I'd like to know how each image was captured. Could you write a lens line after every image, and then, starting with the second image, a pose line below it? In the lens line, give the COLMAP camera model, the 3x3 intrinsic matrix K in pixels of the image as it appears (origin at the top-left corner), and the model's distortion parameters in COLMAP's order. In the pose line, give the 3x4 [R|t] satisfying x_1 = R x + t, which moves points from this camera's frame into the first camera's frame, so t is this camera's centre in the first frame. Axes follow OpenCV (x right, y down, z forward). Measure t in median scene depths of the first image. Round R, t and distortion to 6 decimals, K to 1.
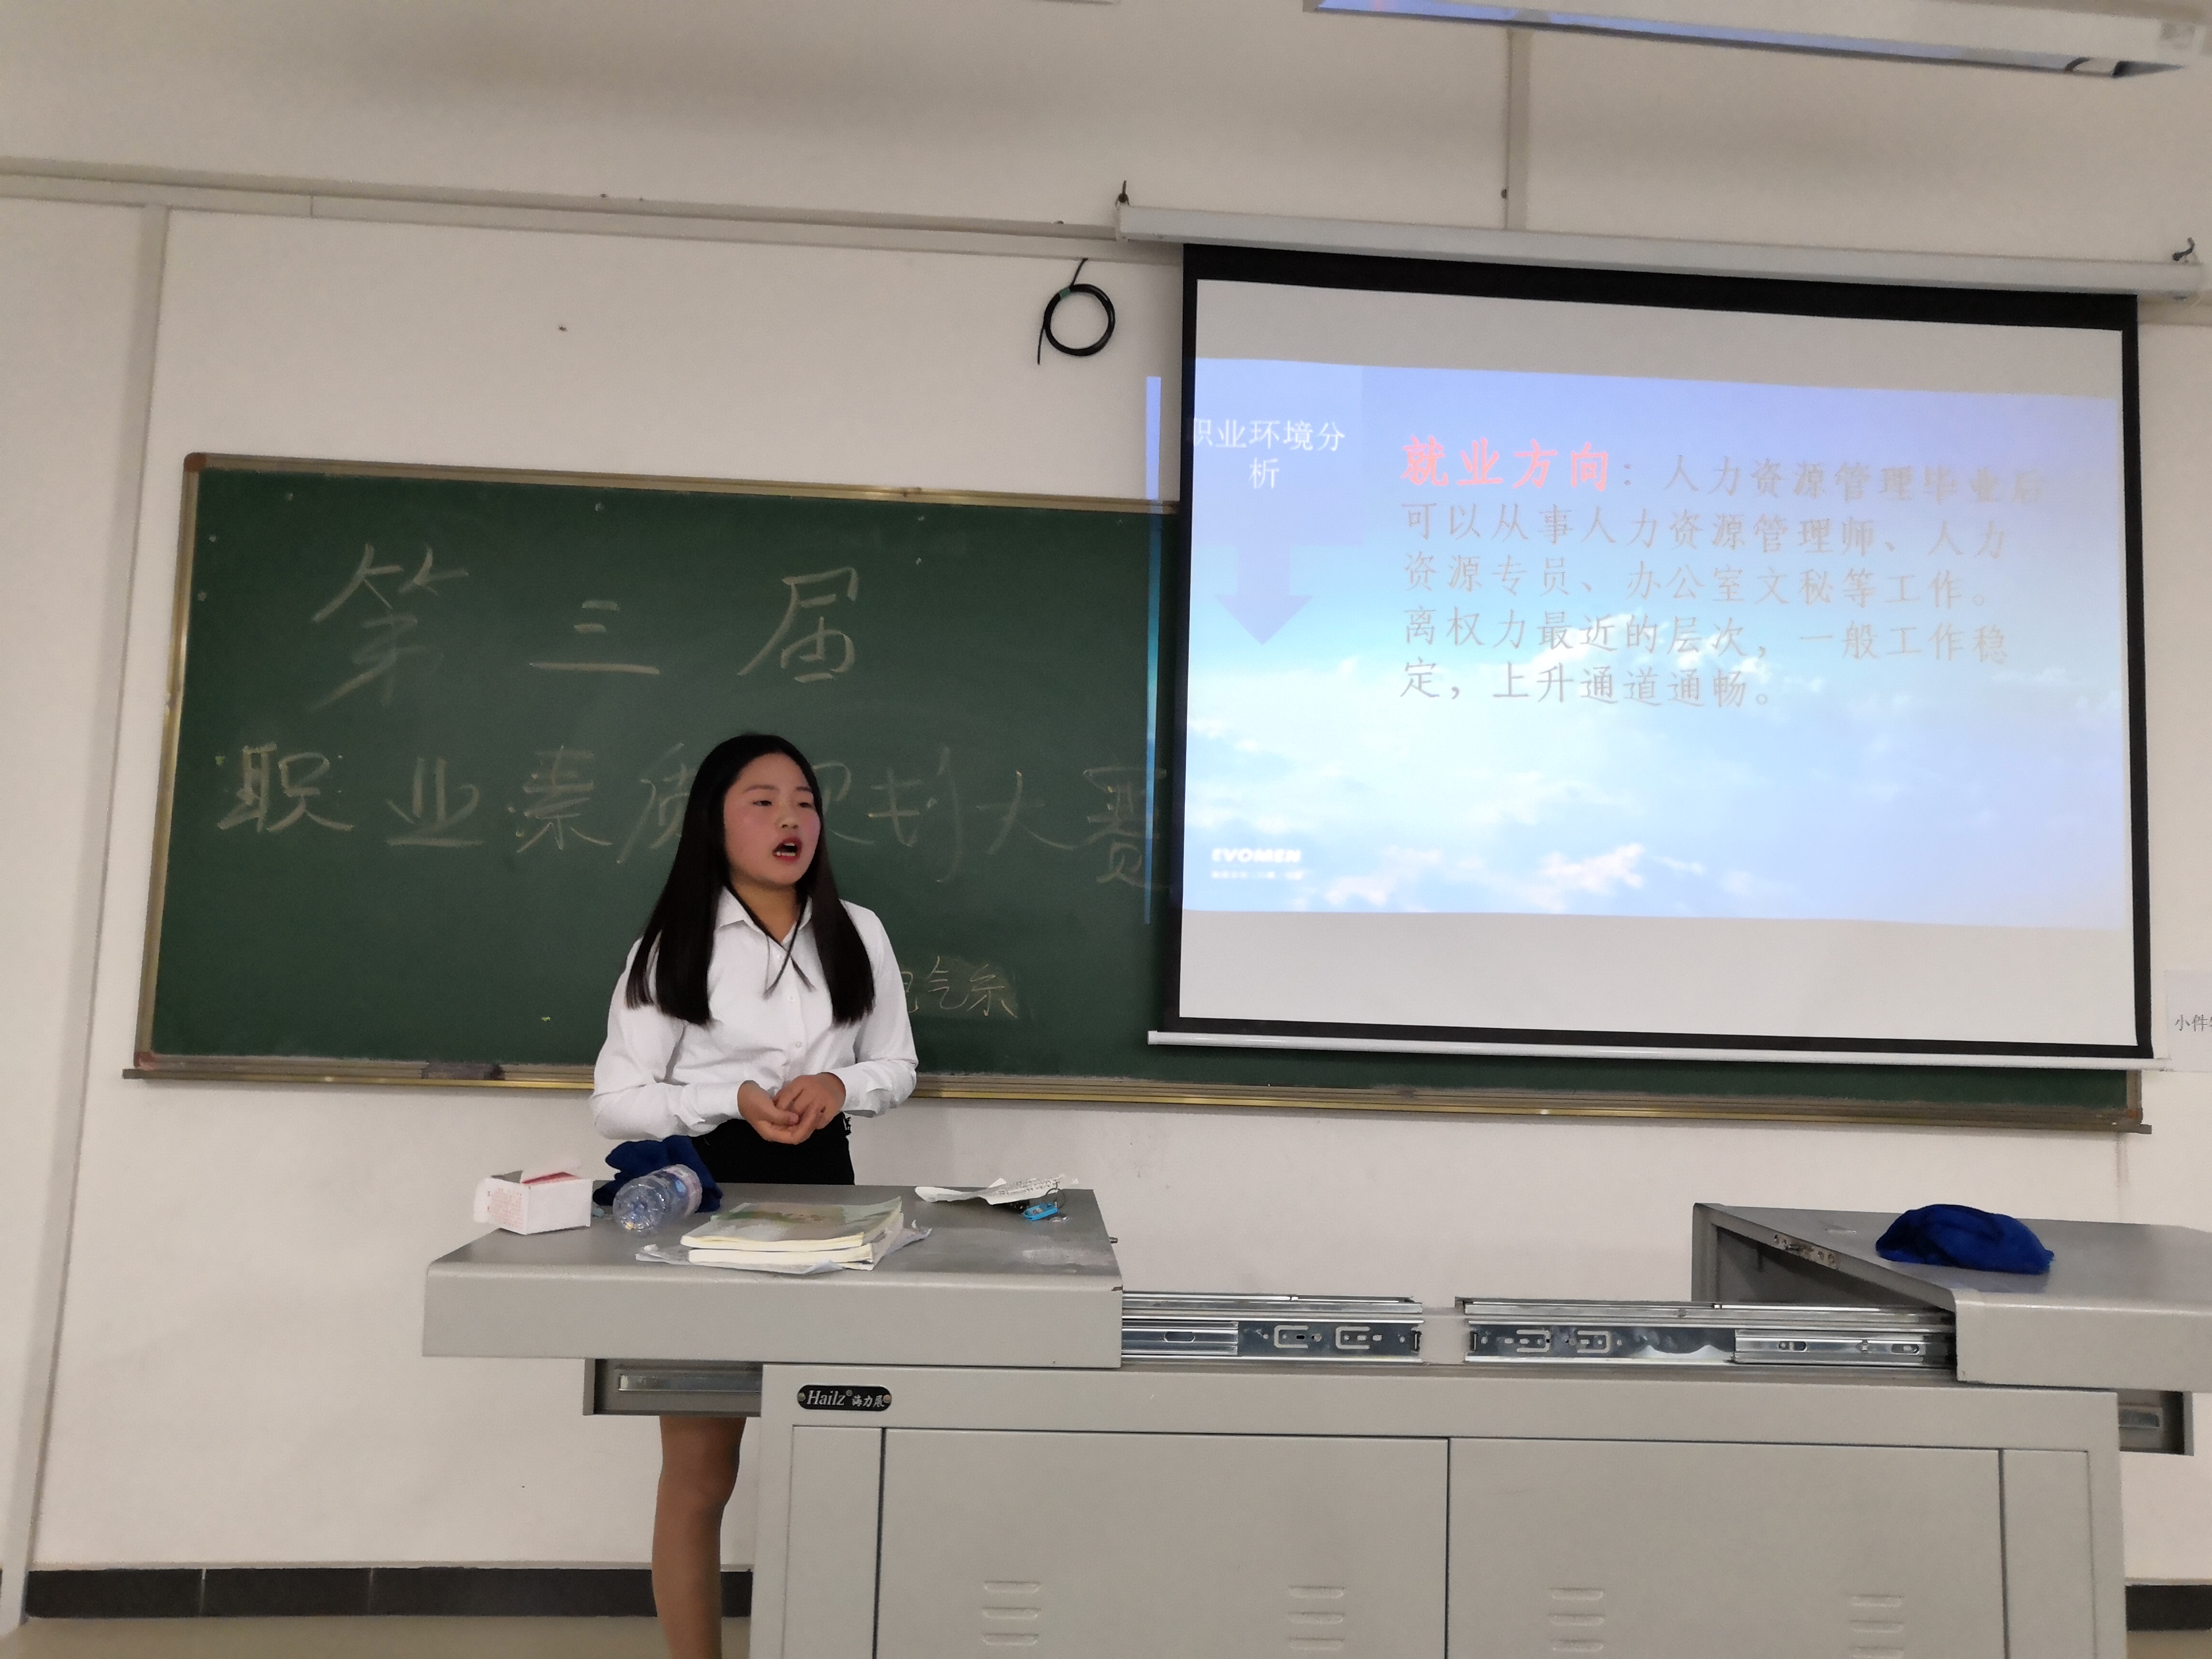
lens RADIAL K [[1728.8, 0, 1102.4], [0, 1728.8, 826.3], [0, 0, 1]] dist [0.003366, 0.043455]
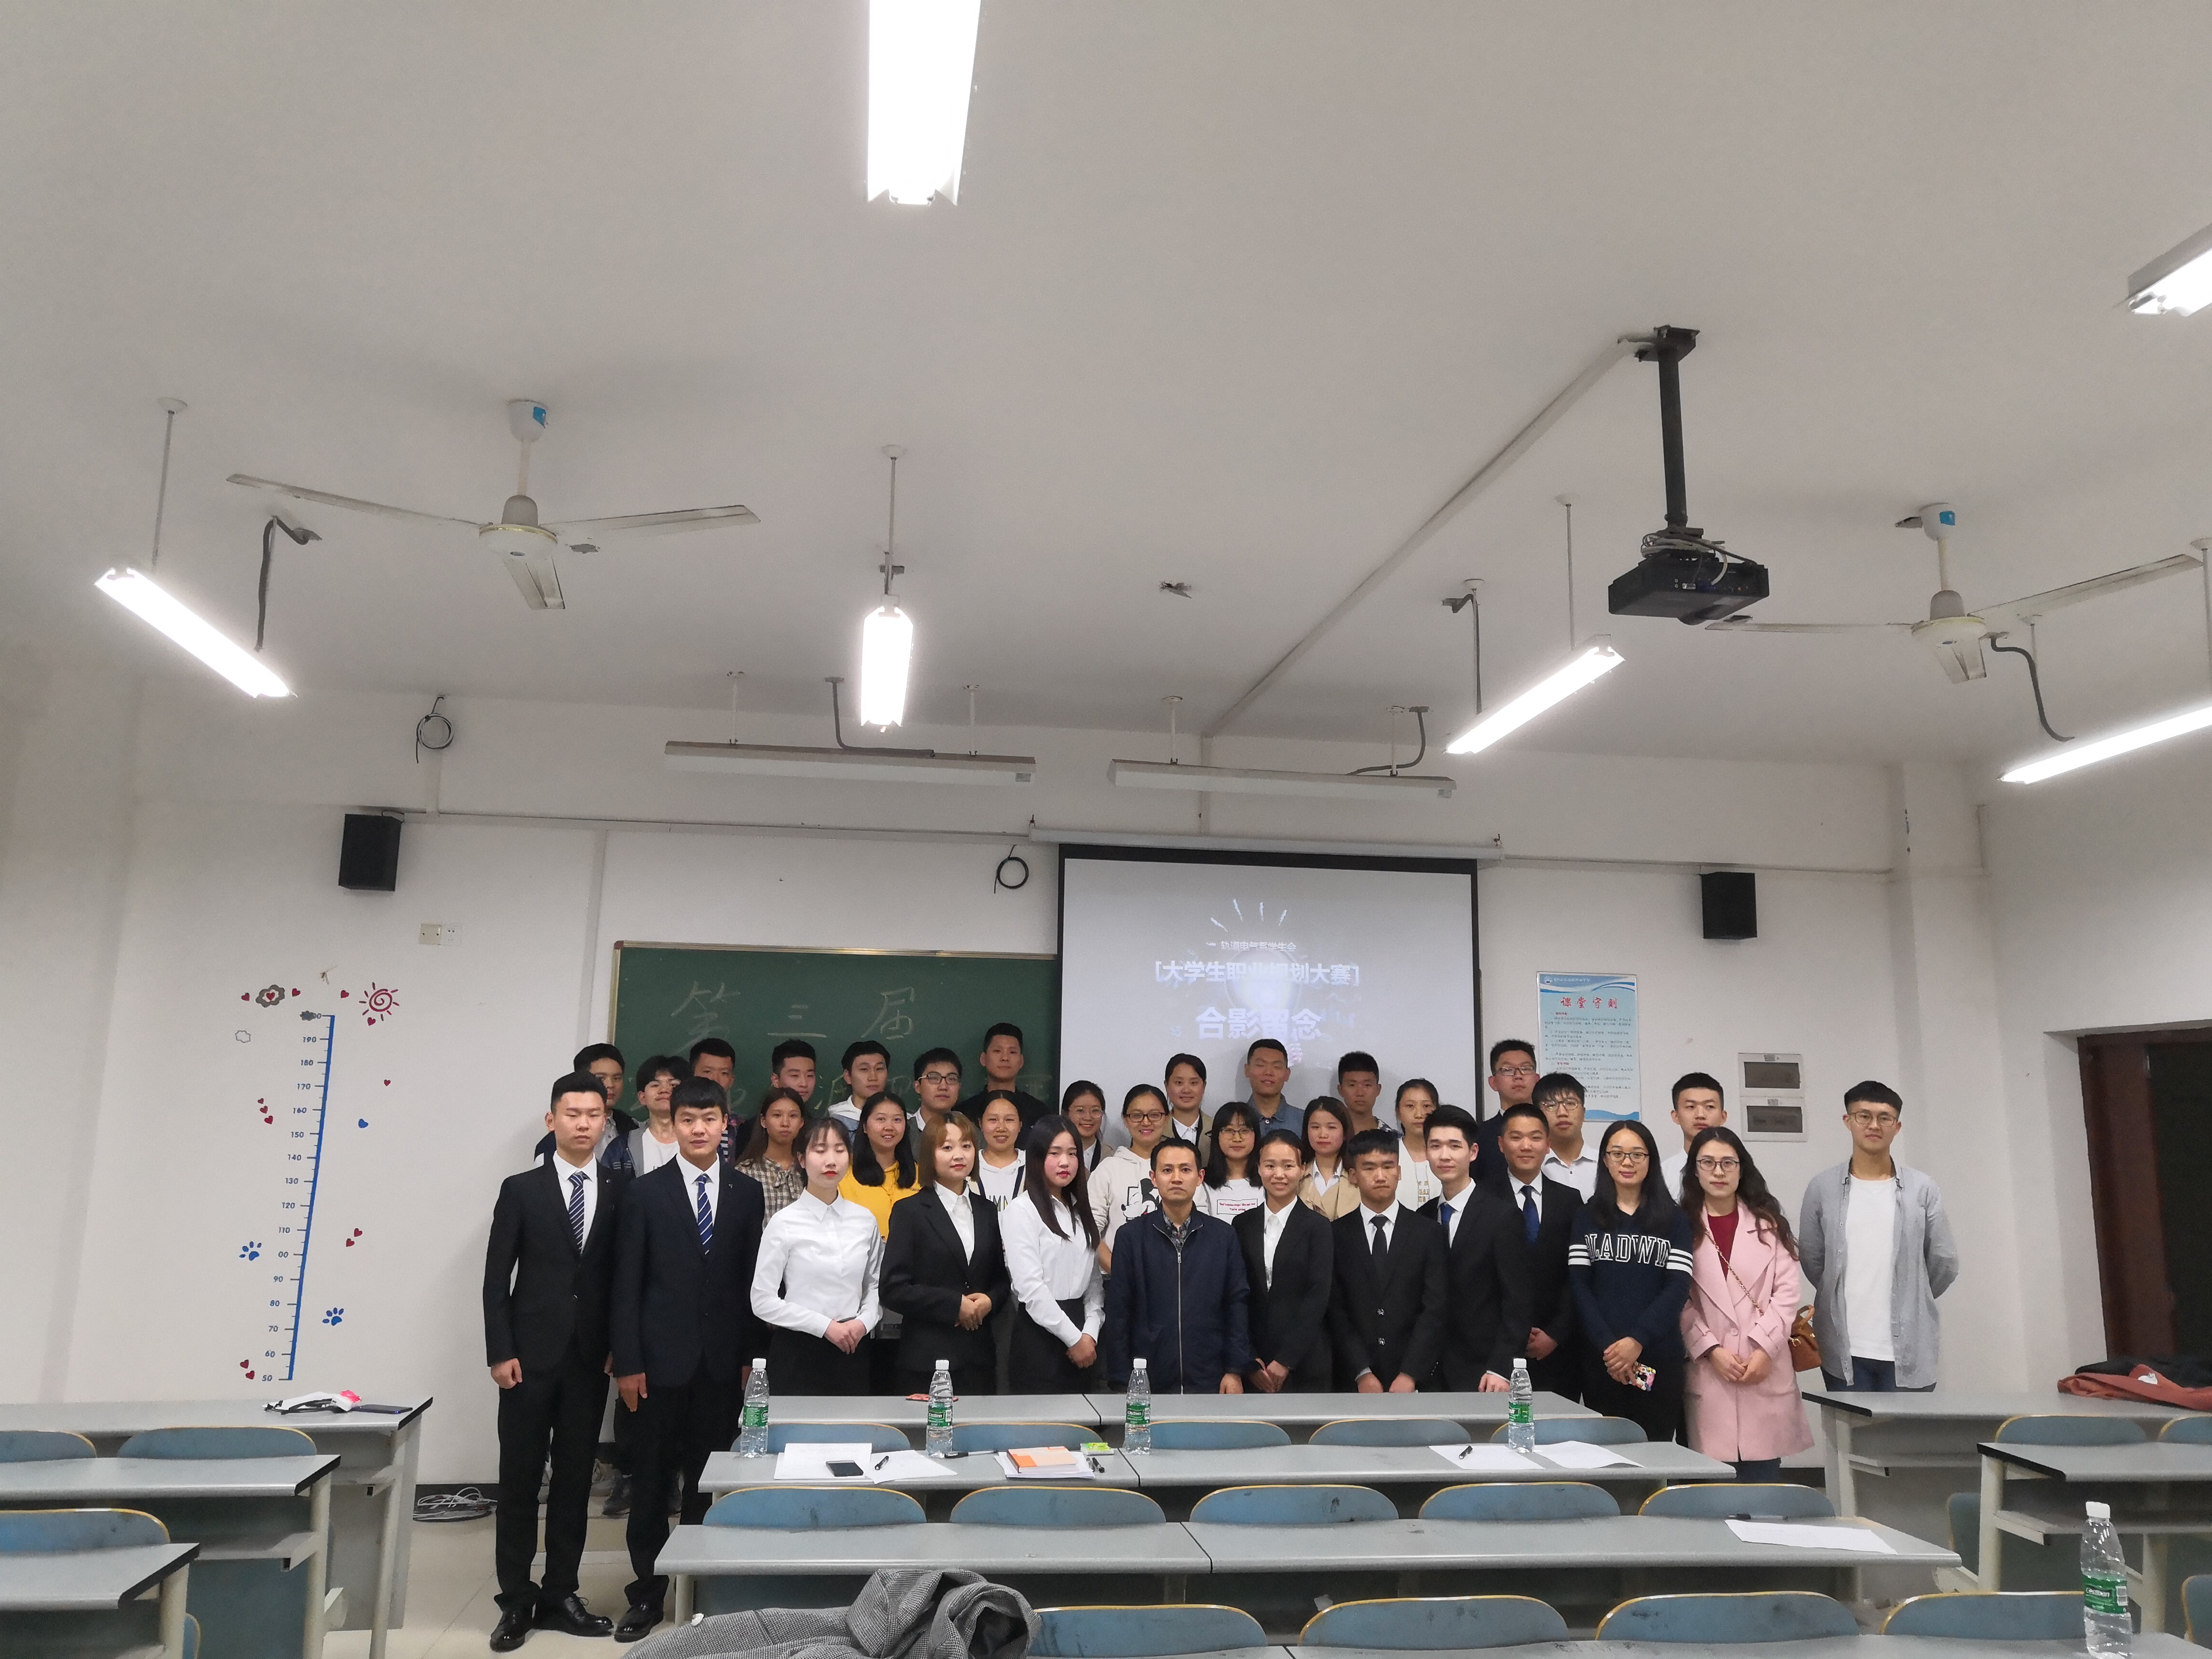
lens RADIAL K [[1728.8, 0, 1106.1], [0, 1728.8, 809.2], [0, 0, 1]] dist [0.003366, 0.043455]
pose [[0.997925, -0.002606, 0.064339, -0.037736], [0.008965, 0.995072, -0.098747, -0.157804], [-0.063765, 0.099119, 0.993030, -1.278818]]
